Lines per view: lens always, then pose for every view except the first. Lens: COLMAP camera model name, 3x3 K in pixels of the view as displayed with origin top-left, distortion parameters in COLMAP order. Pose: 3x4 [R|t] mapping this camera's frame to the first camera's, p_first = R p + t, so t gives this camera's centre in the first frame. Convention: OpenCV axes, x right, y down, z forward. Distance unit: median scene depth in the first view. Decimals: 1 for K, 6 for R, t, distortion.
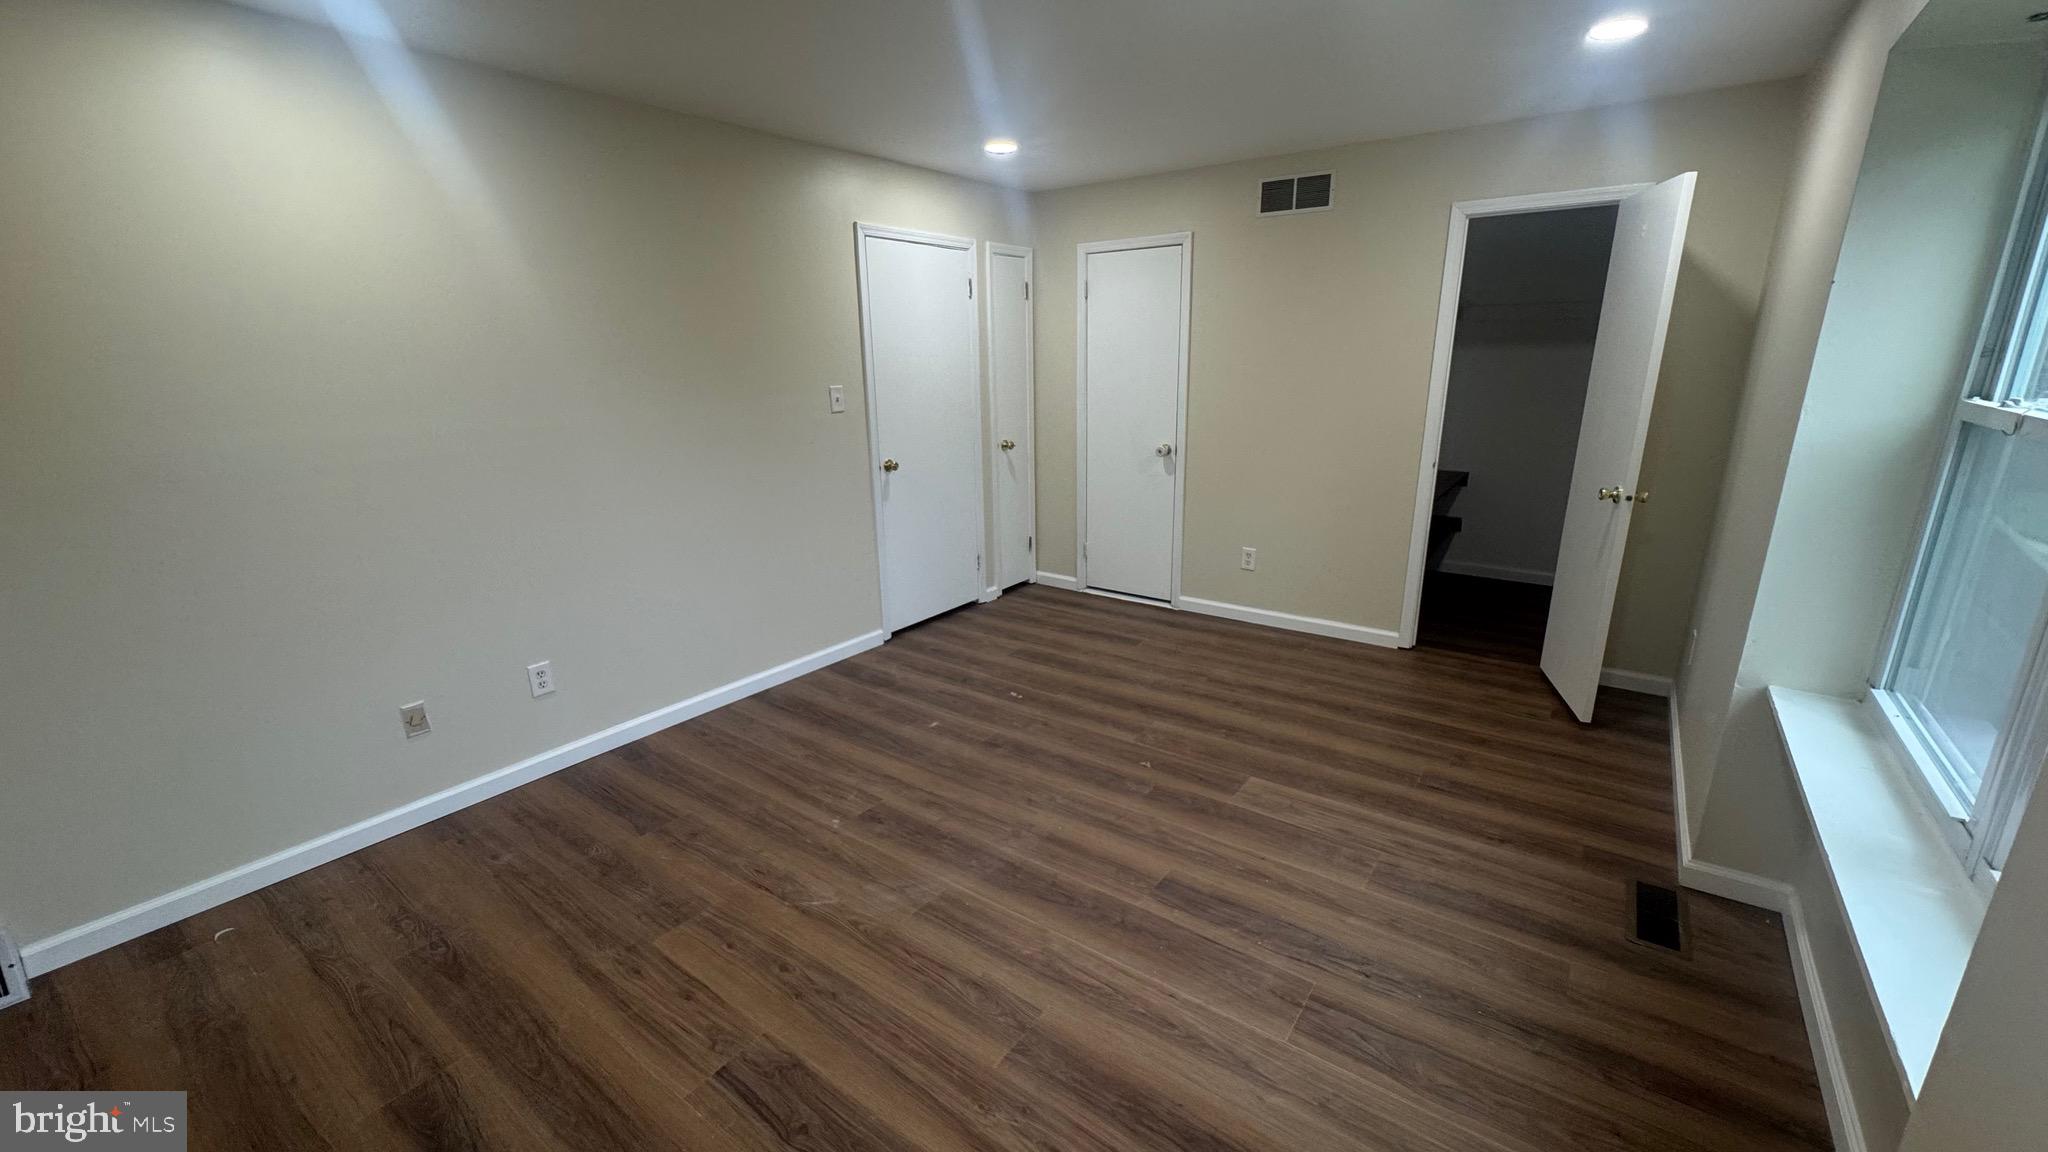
lens RADIAL K [[814.8, 0, 1022.3], [0, 814.8, 579.4], [0, 0, 1]] dist [-0.001272, 0.000226]
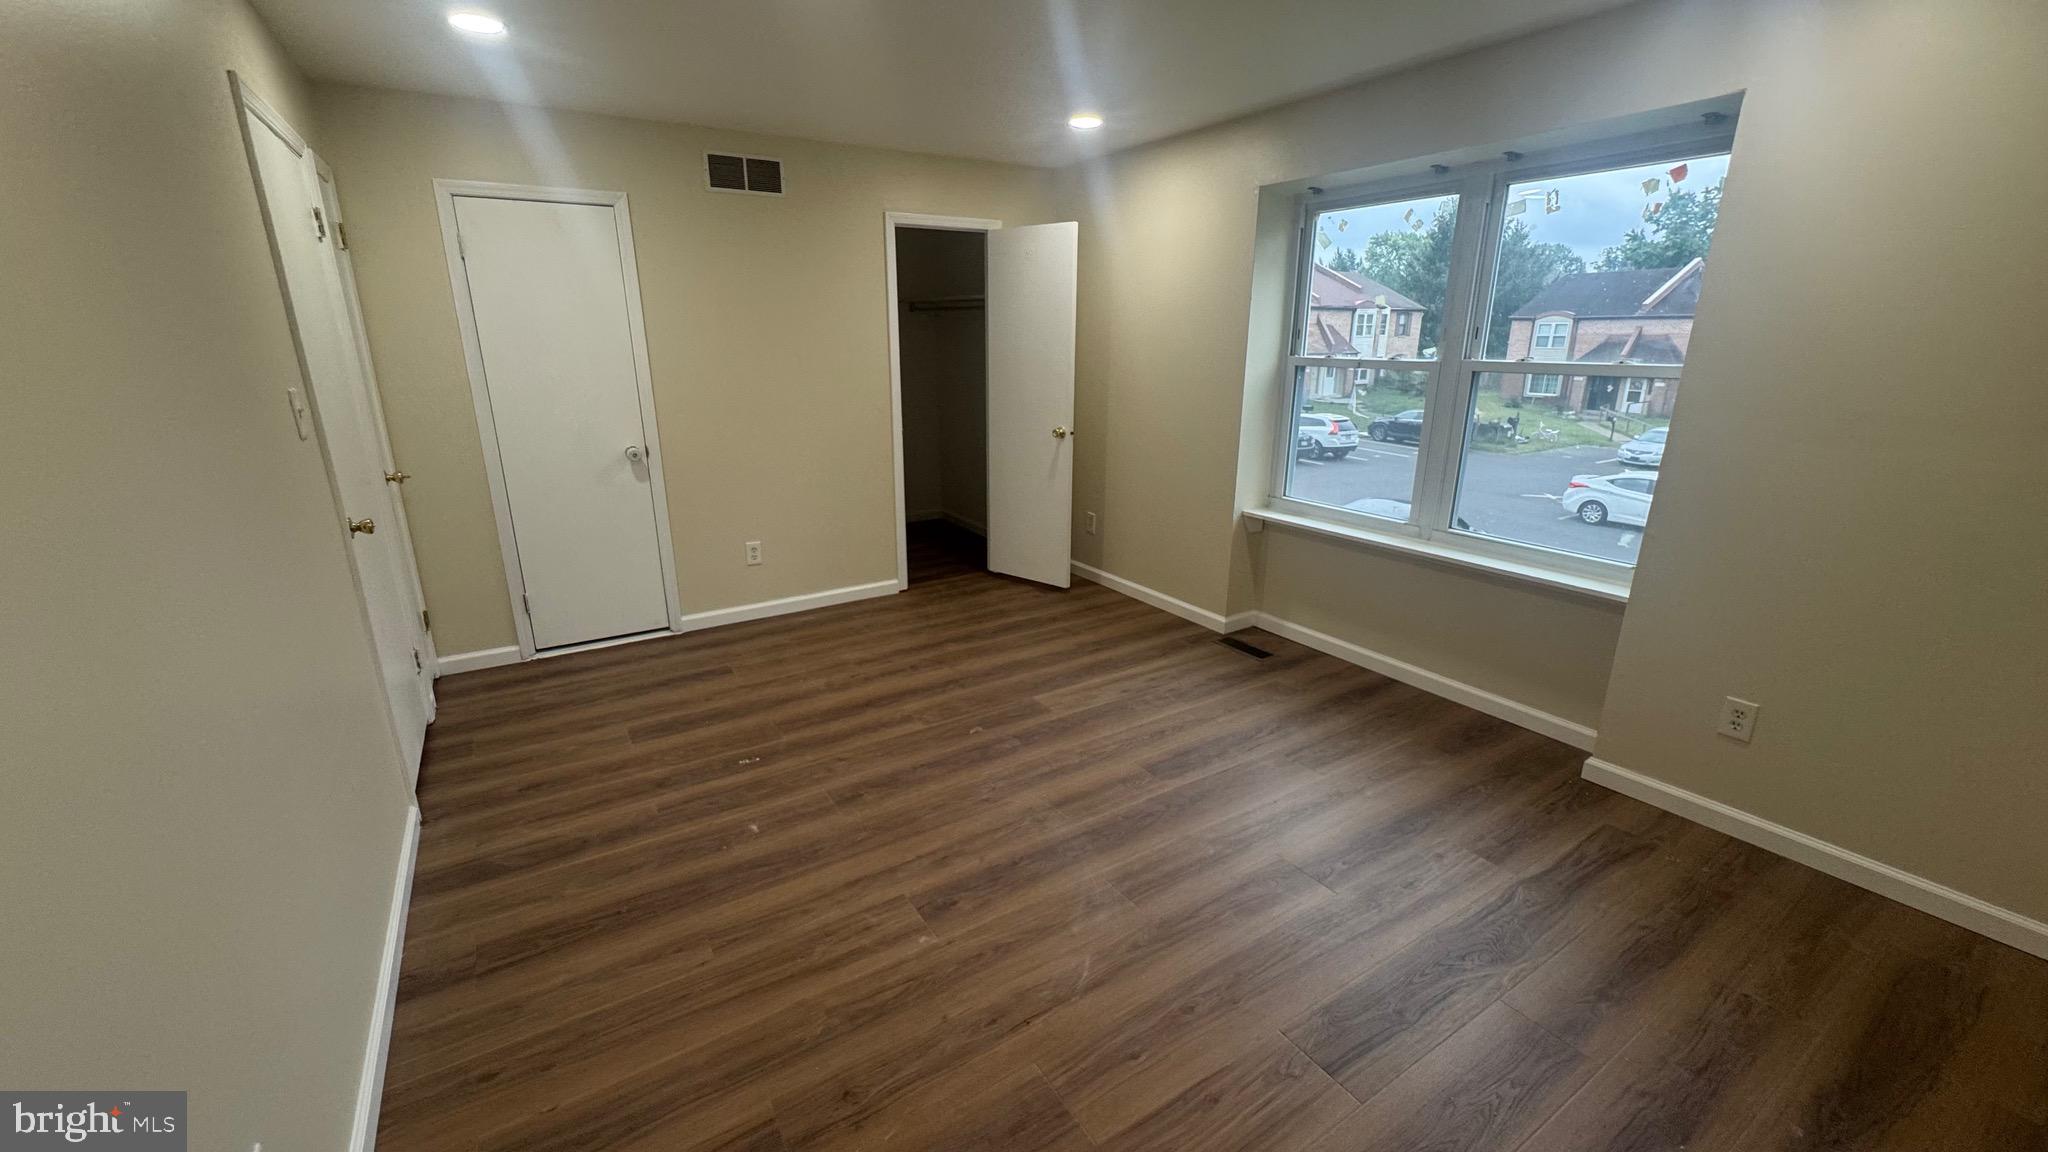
lens RADIAL K [[814.8, 0, 1028.9], [0, 814.8, 576.7], [0, 0, 1]] dist [-0.001272, 0.000226]
pose [[0.361638, -0.250399, 0.898064, -0.585553], [0.251020, 0.953838, 0.164868, -0.093826], [-0.897890, 0.165810, 0.407799, 0.402688]]
